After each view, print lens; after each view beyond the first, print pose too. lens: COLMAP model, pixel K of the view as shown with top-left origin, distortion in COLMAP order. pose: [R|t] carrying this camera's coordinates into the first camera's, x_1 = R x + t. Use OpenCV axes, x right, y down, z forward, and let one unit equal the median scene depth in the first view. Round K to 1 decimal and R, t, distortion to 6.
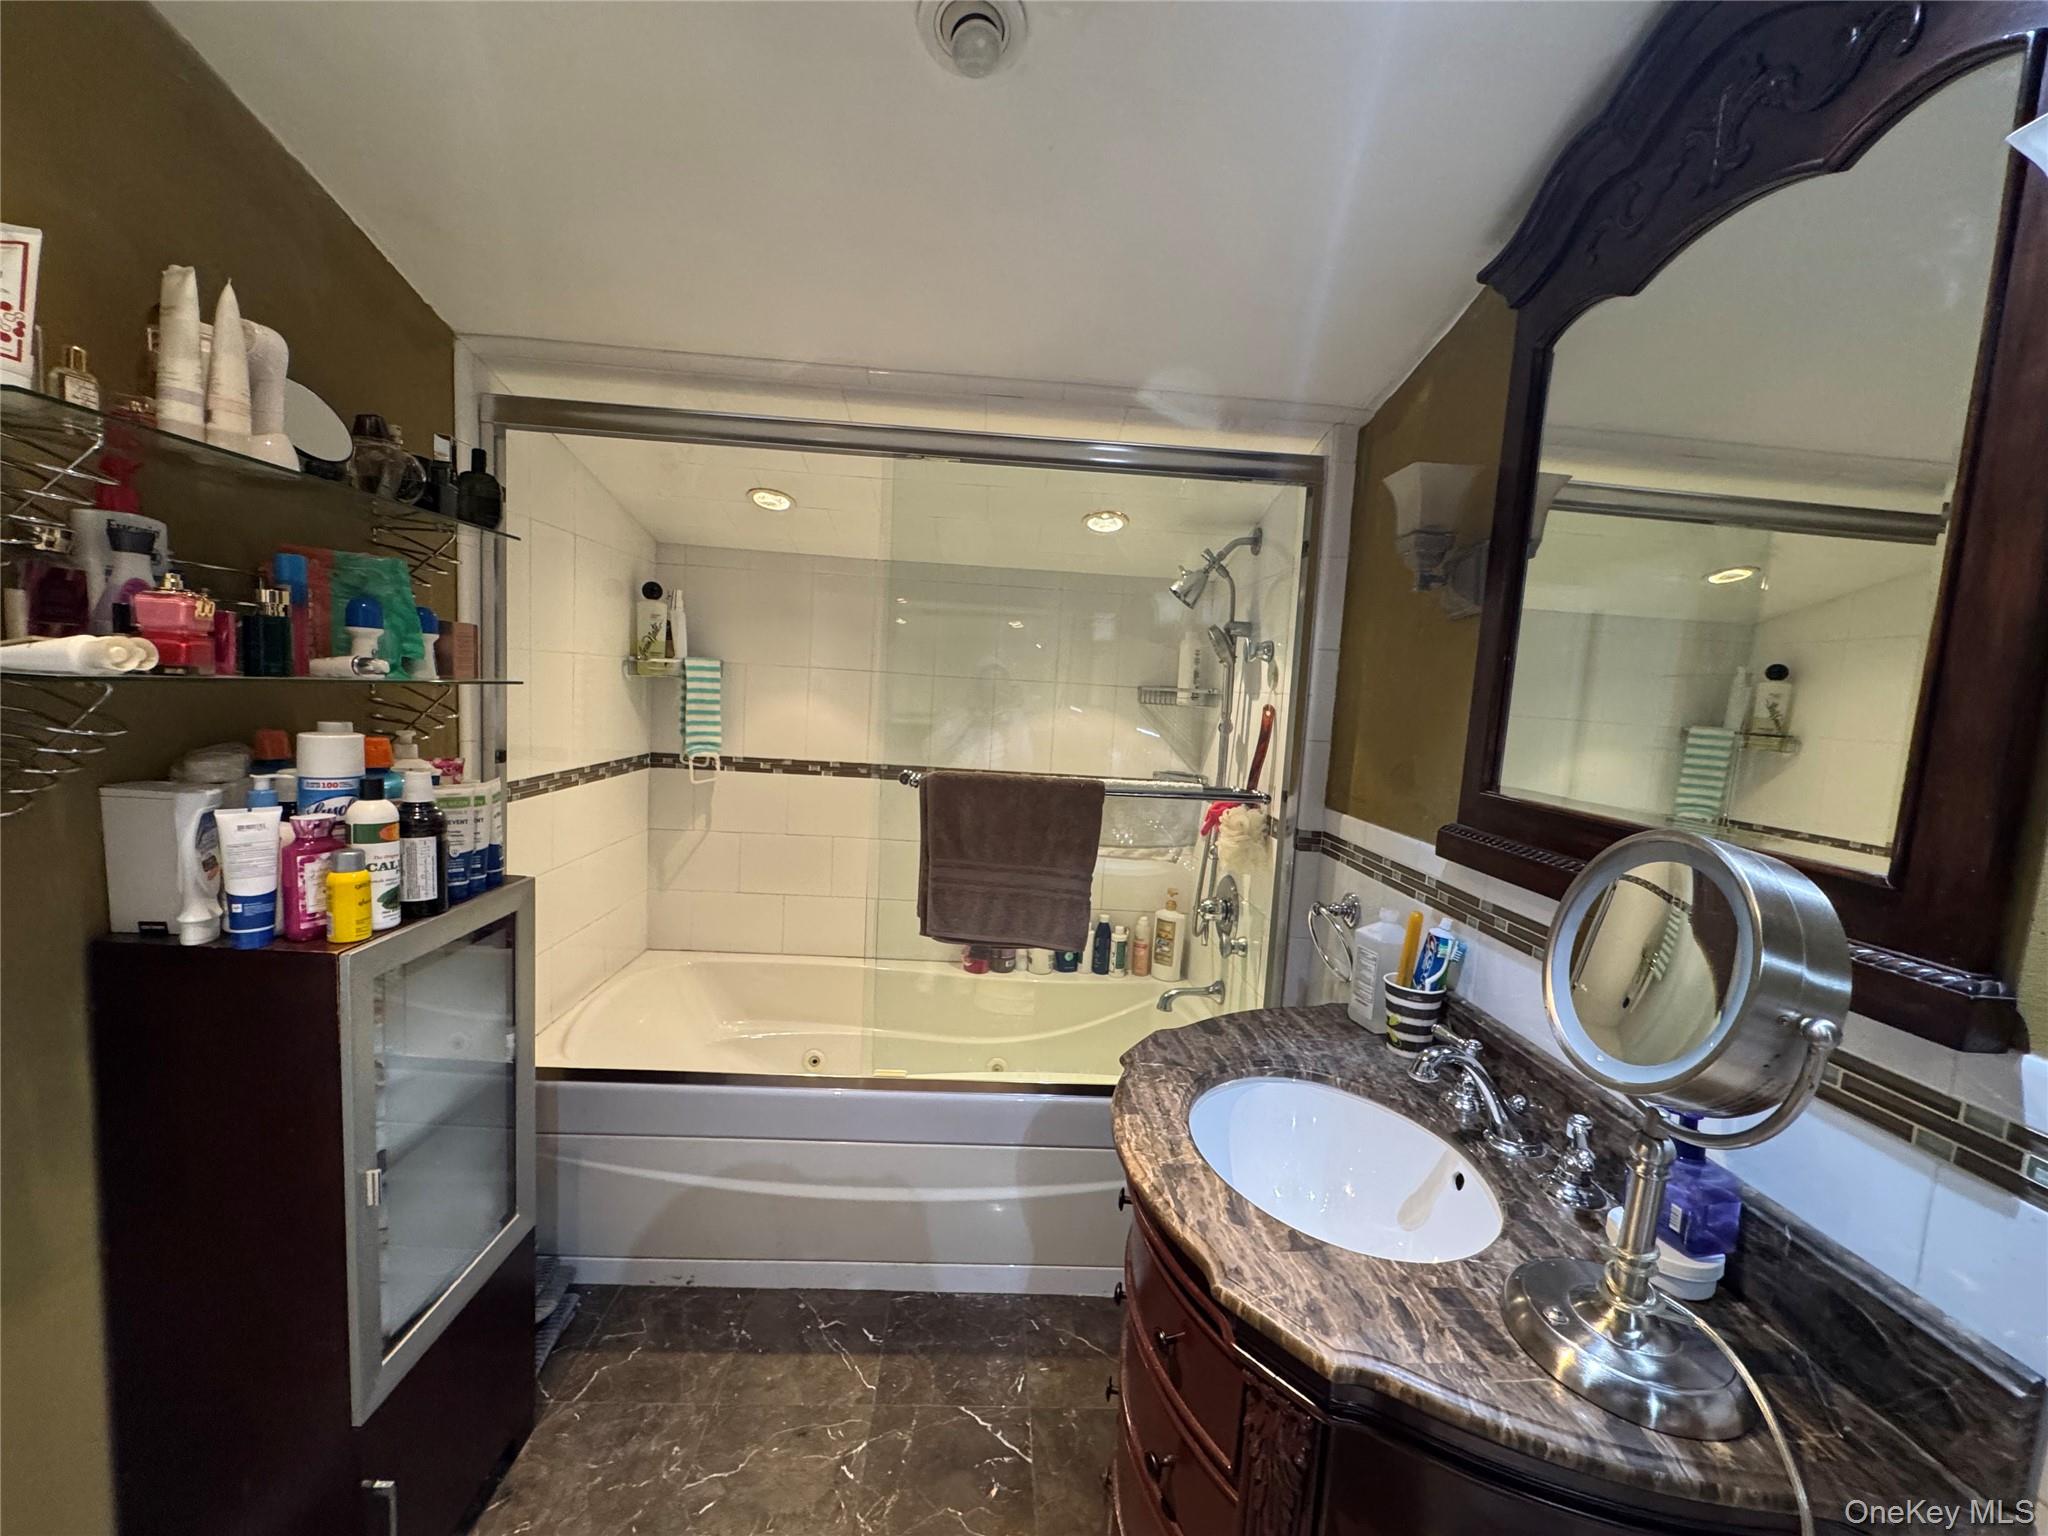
lens RADIAL K [[819.0, 0, 1024.0], [0, 819.0, 768.0], [0, 0, 1]] dist [-0.000886, -0.000005]
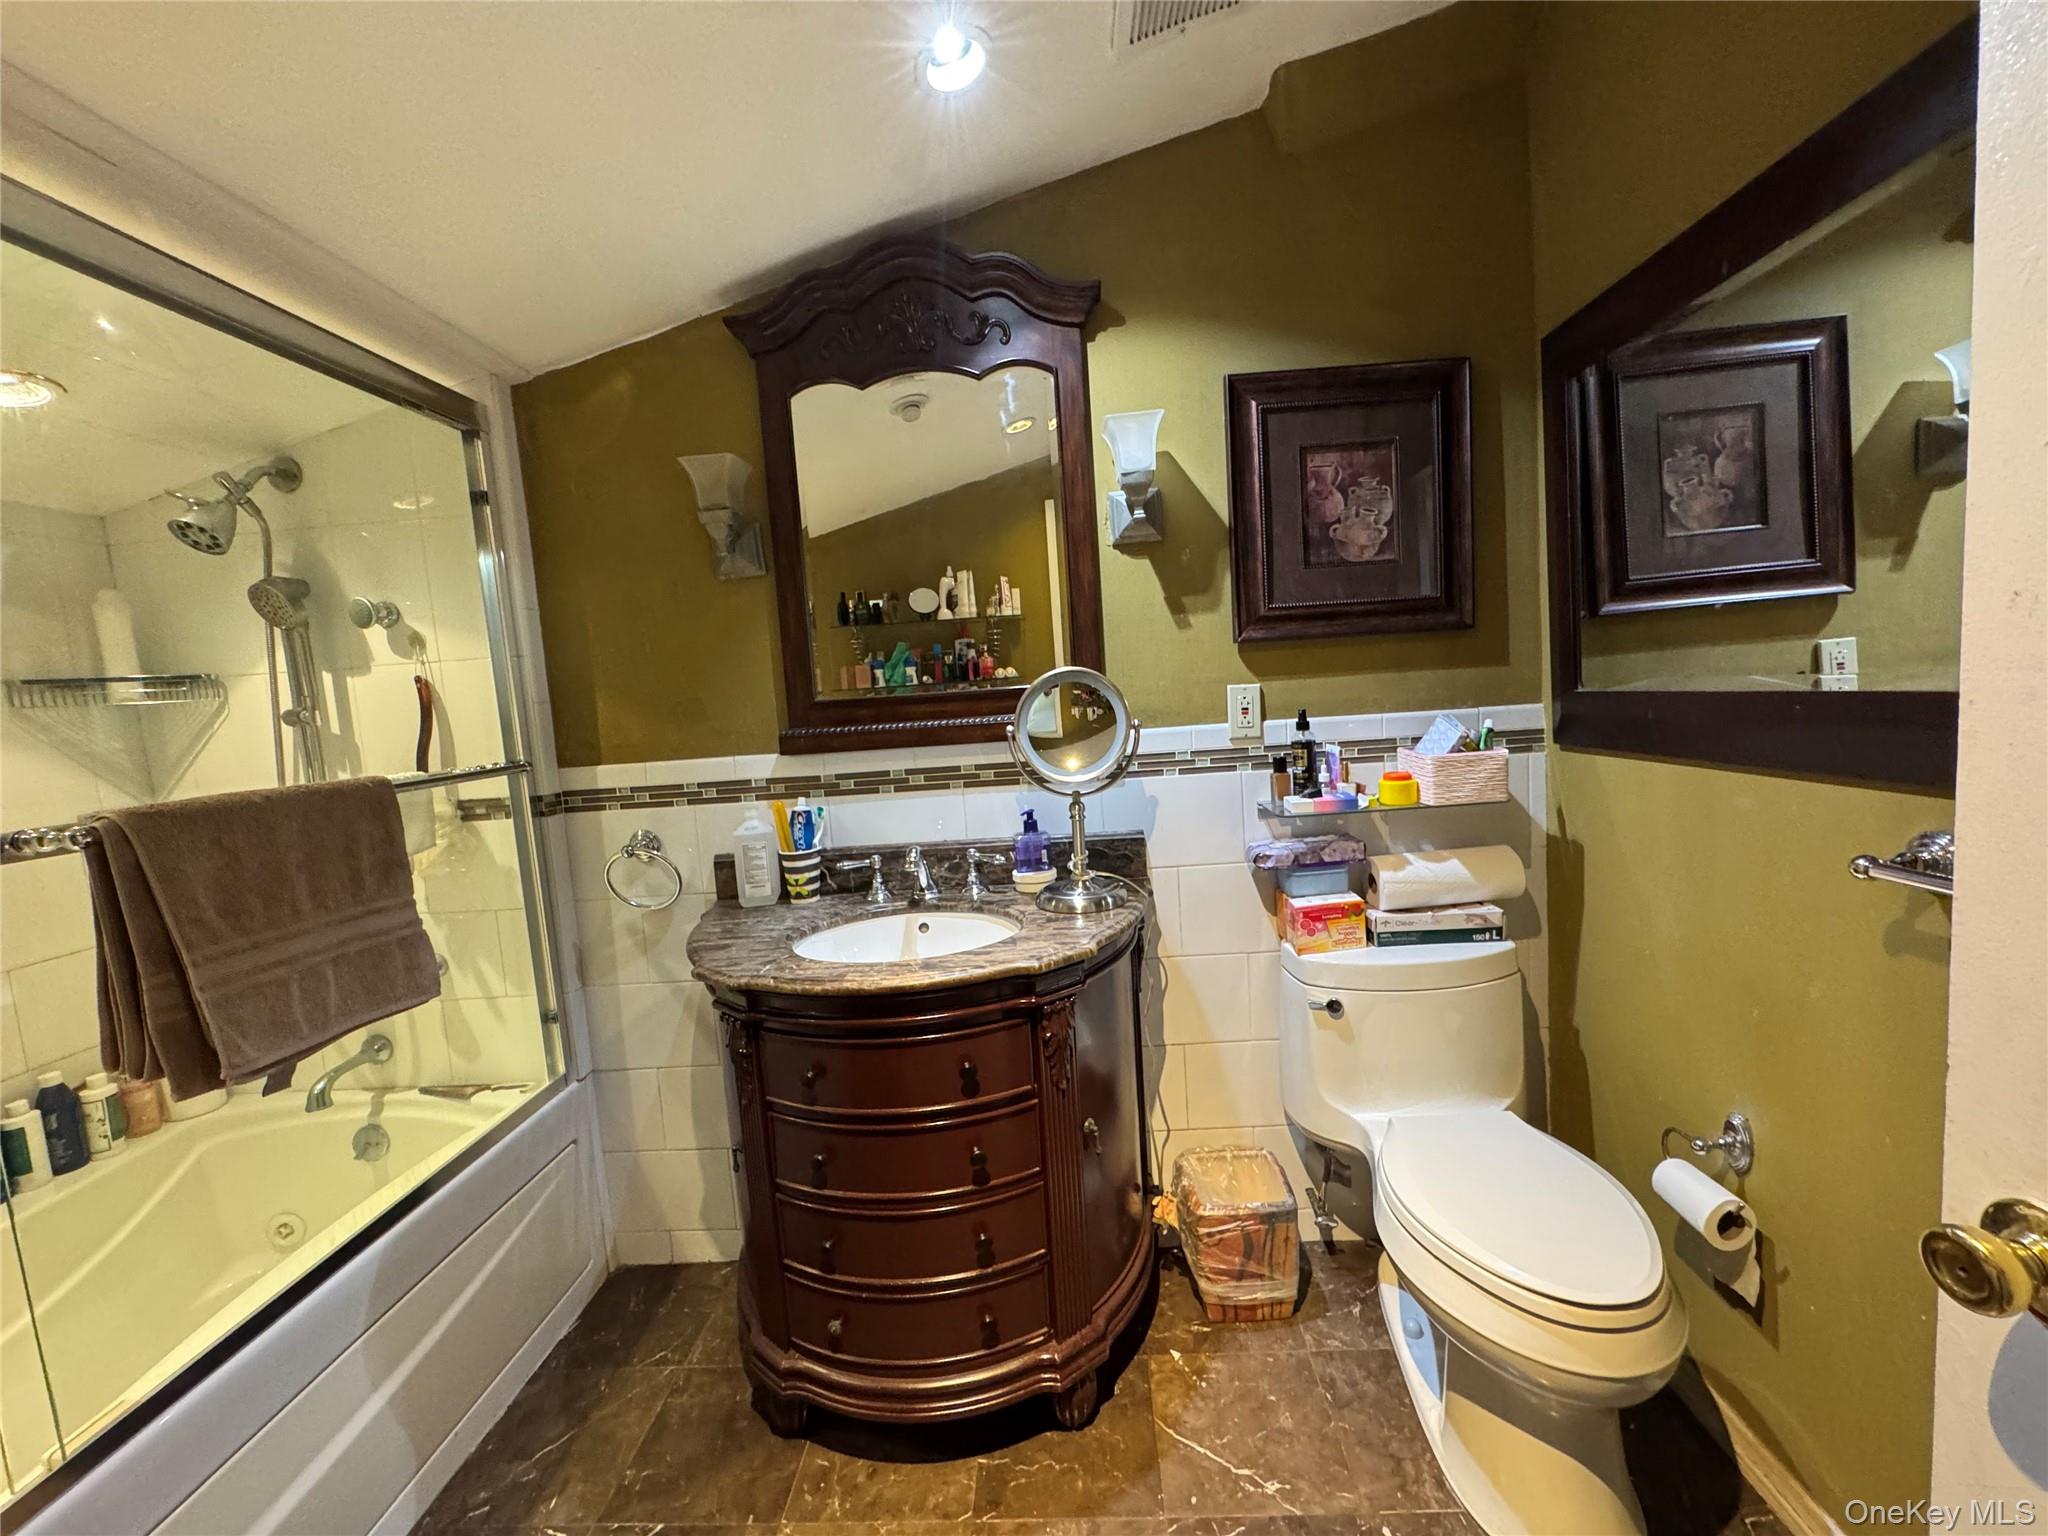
lens RADIAL K [[819.0, 0, 1024.0], [0, 819.0, 768.0], [0, 0, 1]] dist [-0.000886, -0.000005]
pose [[0.082563, -0.160473, 0.983581, -0.703464], [0.165409, 0.975468, 0.145264, -0.003339], [-0.982763, 0.150700, 0.107081, 0.413799]]
